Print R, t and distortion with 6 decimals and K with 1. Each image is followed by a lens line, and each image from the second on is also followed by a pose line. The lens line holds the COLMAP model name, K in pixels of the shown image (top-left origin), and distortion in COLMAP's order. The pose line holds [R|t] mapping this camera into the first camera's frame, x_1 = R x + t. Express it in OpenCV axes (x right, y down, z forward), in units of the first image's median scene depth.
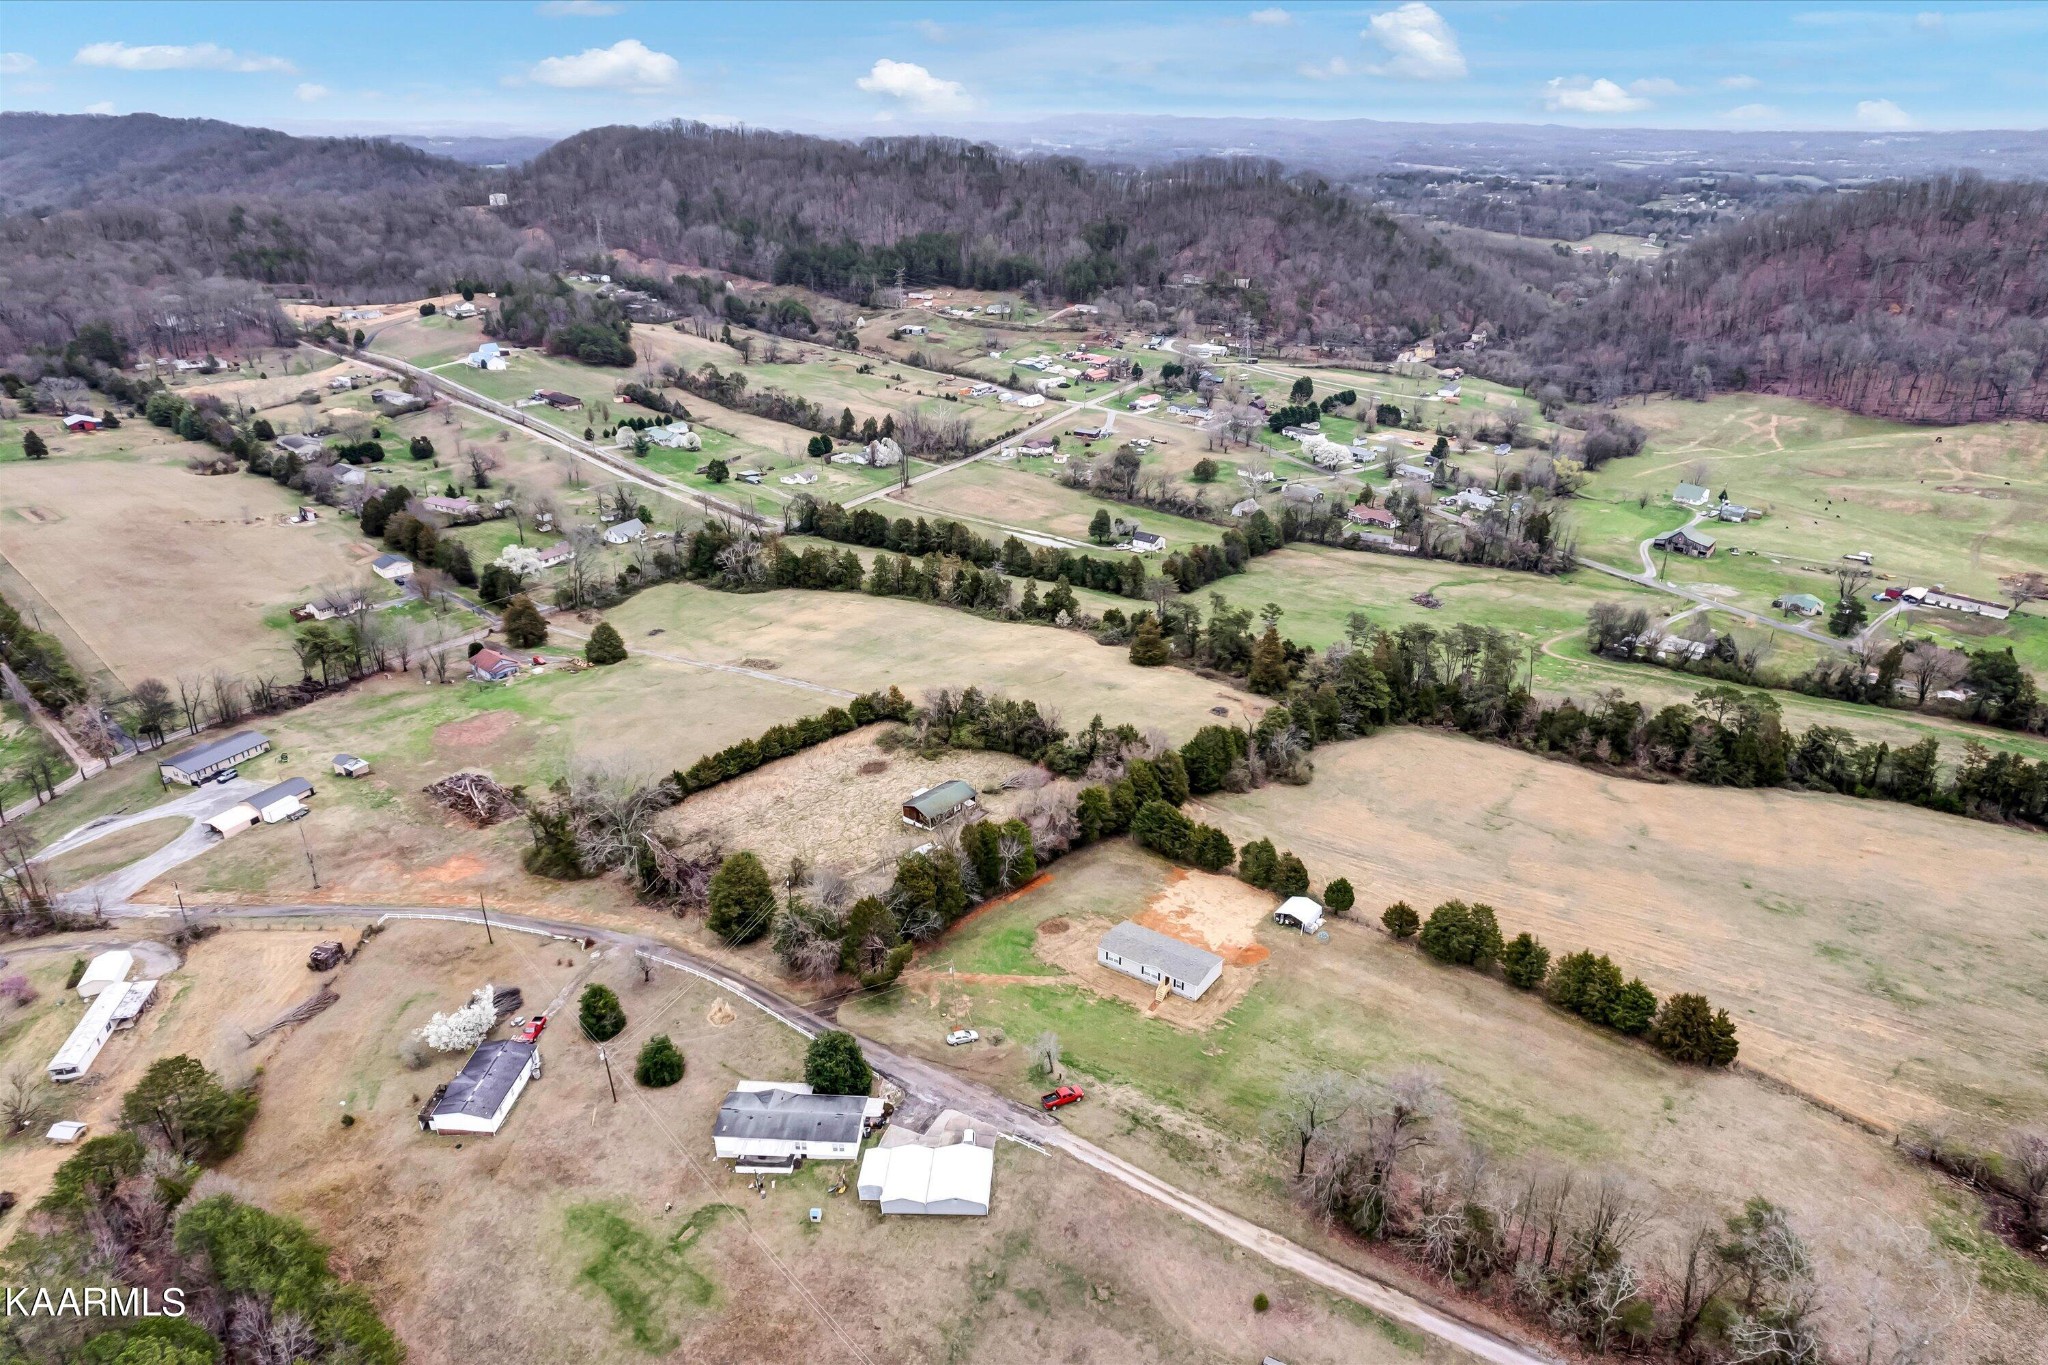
lens RADIAL K [[1319.4, 0, 1038.5], [0, 1319.4, 677.0], [0, 0, 1]] dist [-0.083370, 0.080228]
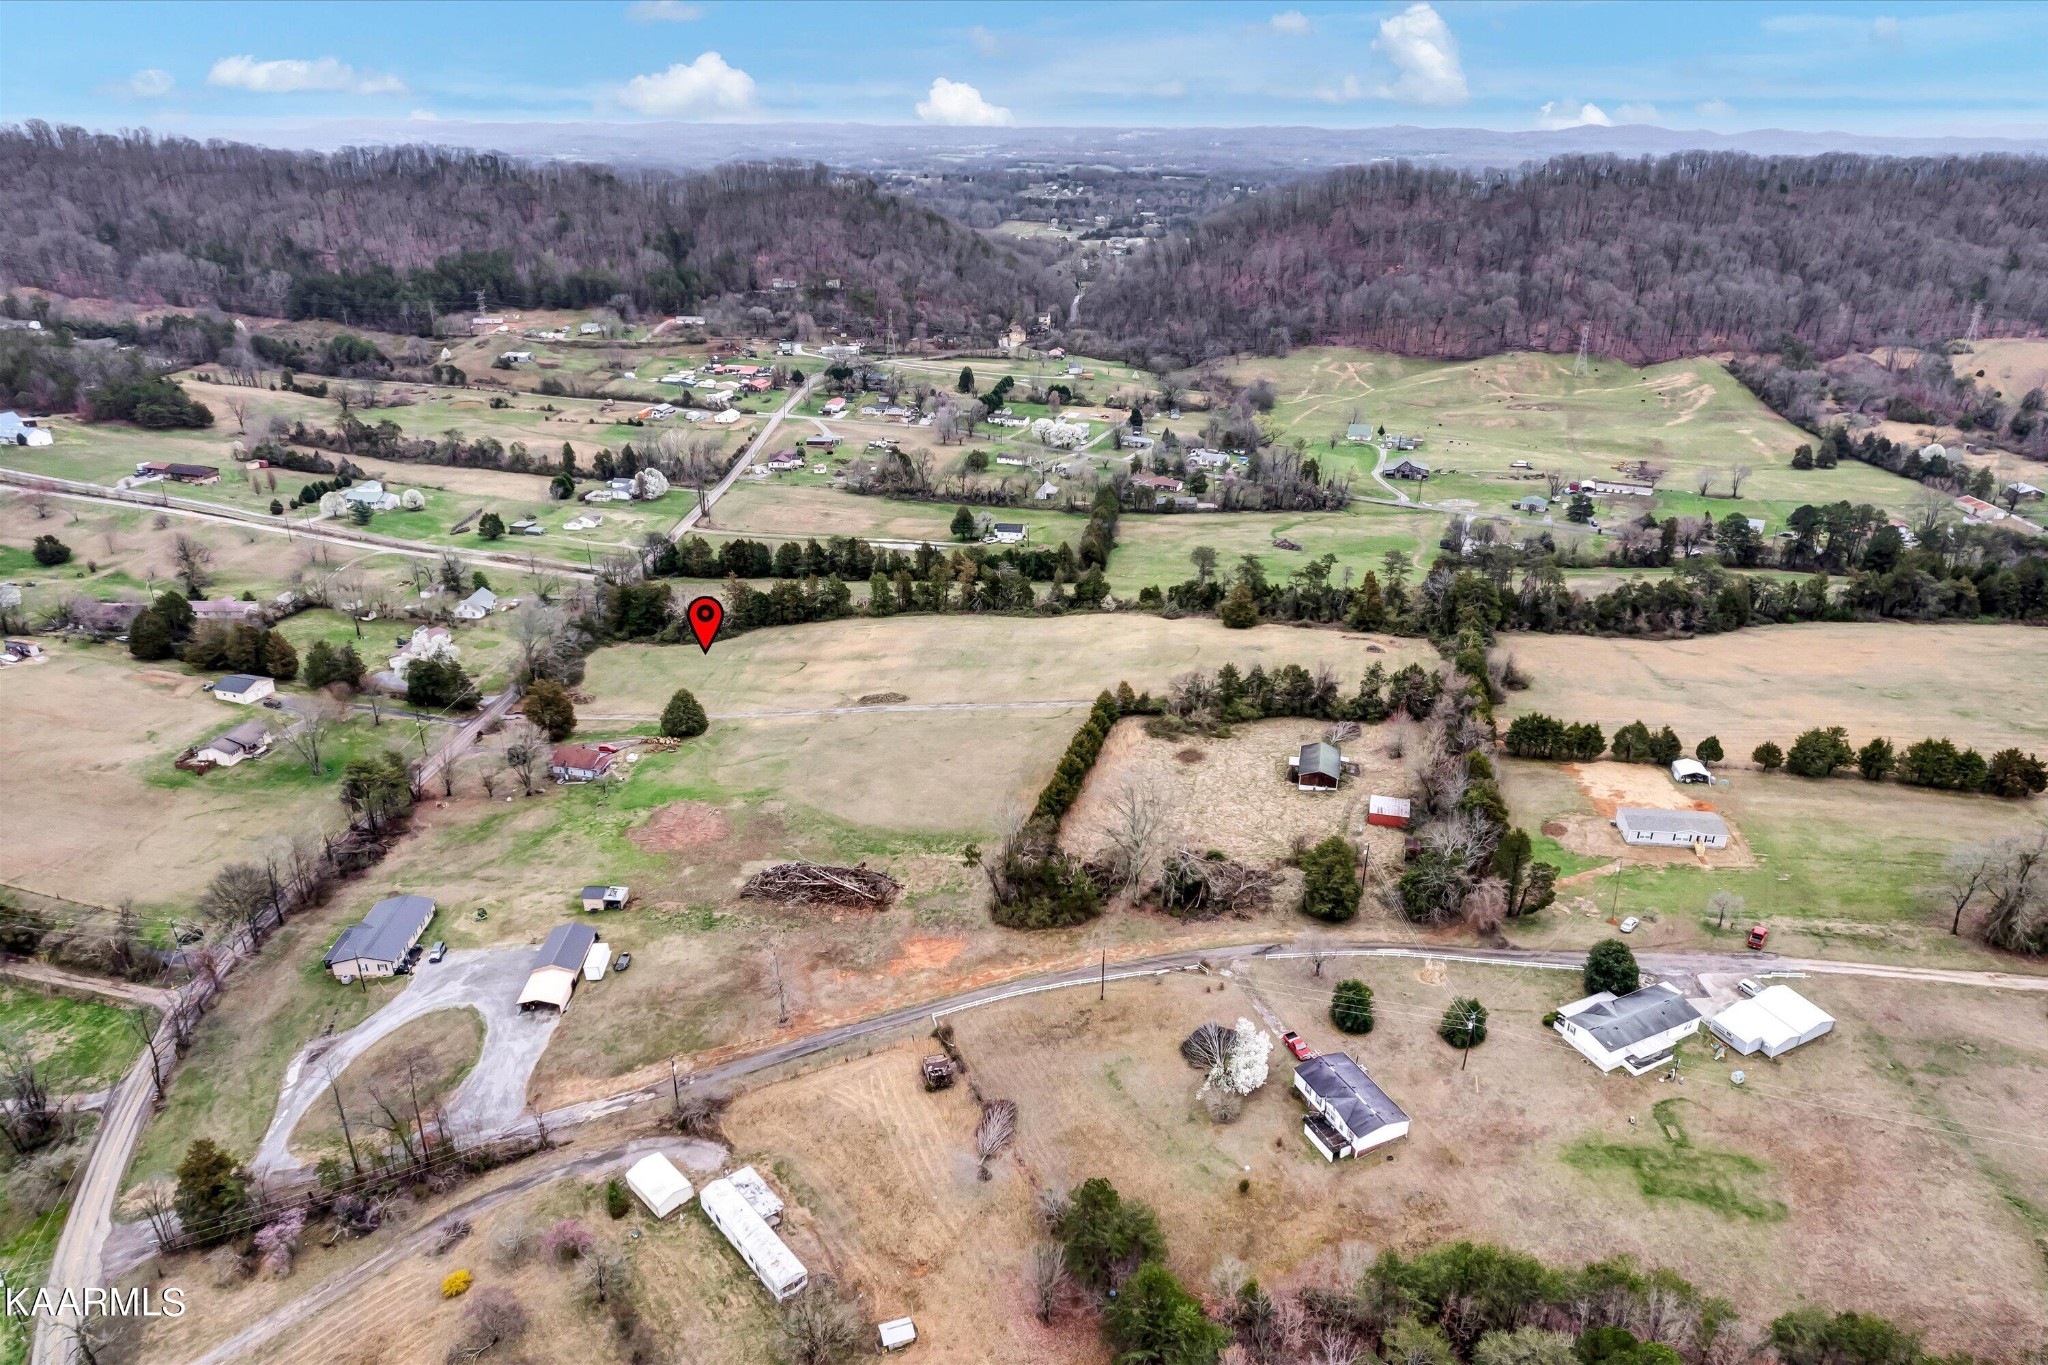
lens RADIAL K [[1319.4, 0, 1038.5], [0, 1319.4, 677.0], [0, 0, 1]] dist [-0.083370, 0.080228]
pose [[0.879938, -0.186428, 0.436983, -0.362744], [0.186881, 0.981467, 0.042404, -0.030747], [-0.436789, 0.044351, 0.898470, 0.072576]]
